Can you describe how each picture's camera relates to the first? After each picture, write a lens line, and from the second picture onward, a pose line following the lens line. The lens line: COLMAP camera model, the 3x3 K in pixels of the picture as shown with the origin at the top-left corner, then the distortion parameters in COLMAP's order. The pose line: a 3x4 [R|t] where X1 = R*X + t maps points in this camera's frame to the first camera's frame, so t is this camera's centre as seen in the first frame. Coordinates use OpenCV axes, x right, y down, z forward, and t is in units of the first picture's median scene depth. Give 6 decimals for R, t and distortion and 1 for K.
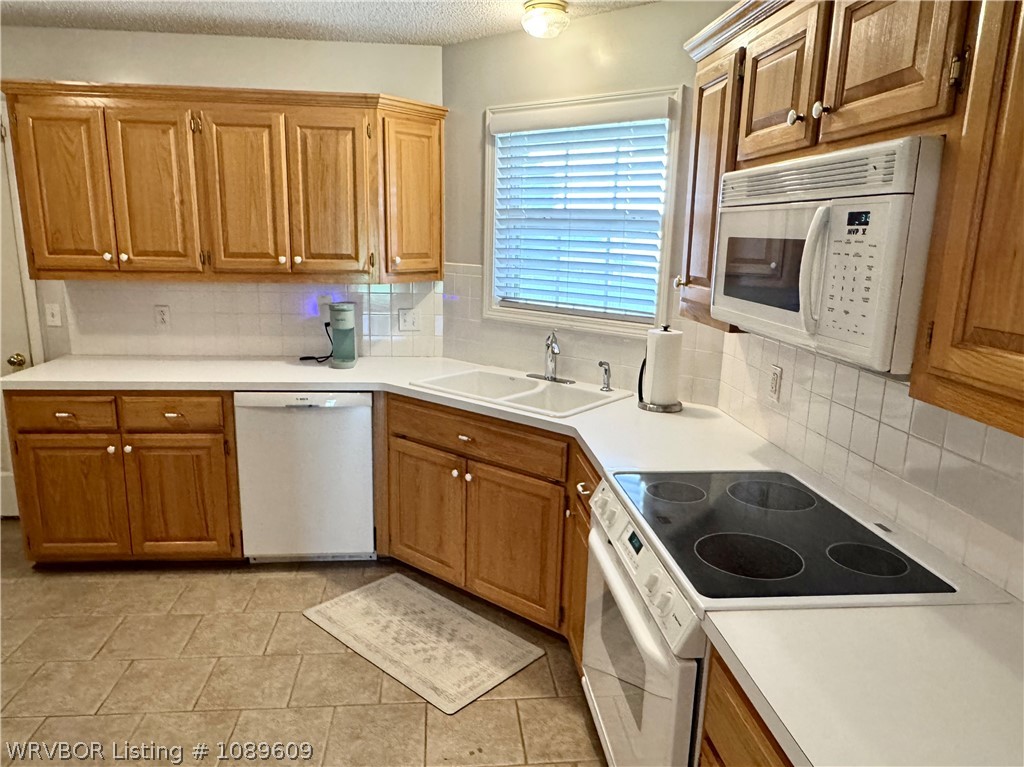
lens RADIAL K [[690.1, 0, 486.1], [0, 690.1, 382.1], [0, 0, 1]] dist [-0.004168, -0.001867]
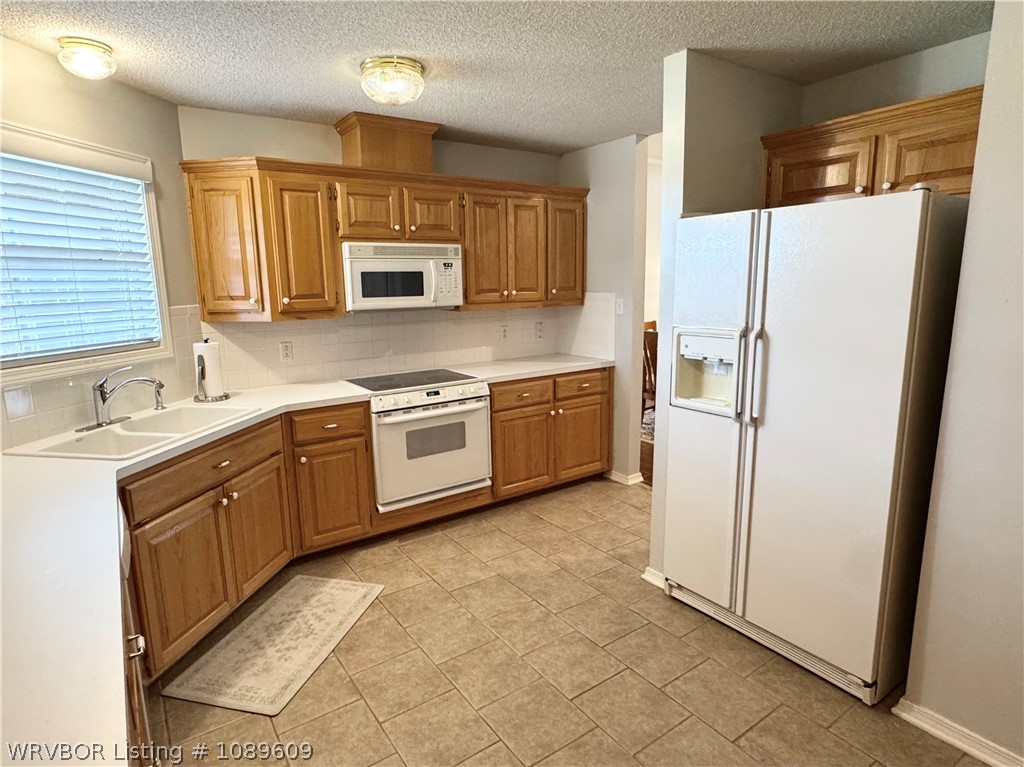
lens RADIAL K [[592.7, 0, 513.1], [0, 592.7, 385.1], [0, 0, 1]] dist [-0.000783, 0.001573]
pose [[-0.508058, -0.167016, 0.844975, -0.914466], [0.188802, 0.935567, 0.298444, -0.200444], [-0.840375, 0.311160, -0.443790, 0.898044]]
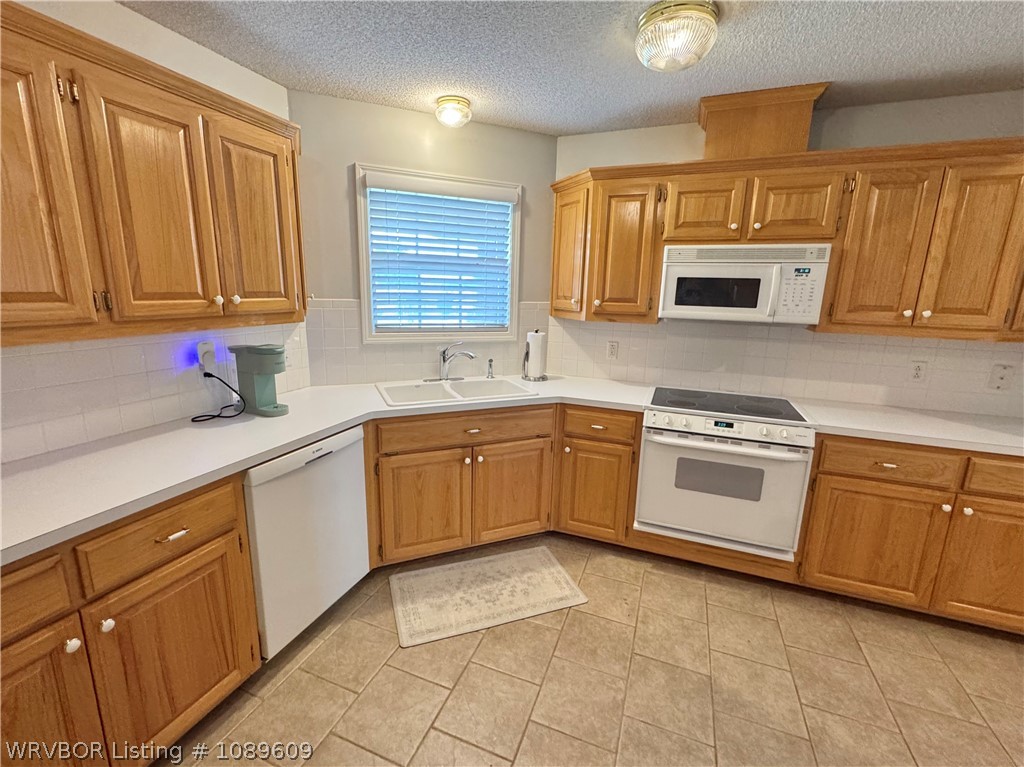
lens RADIAL K [[453.2, 0, 494.0], [0, 453.2, 382.5], [0, 0, 1]] dist [-0.000453, -0.000219]
pose [[0.452890, -0.195339, 0.869904, -0.666858], [0.175957, 0.976096, 0.127578, -0.099234], [-0.874031, 0.095286, 0.476435, 0.499543]]
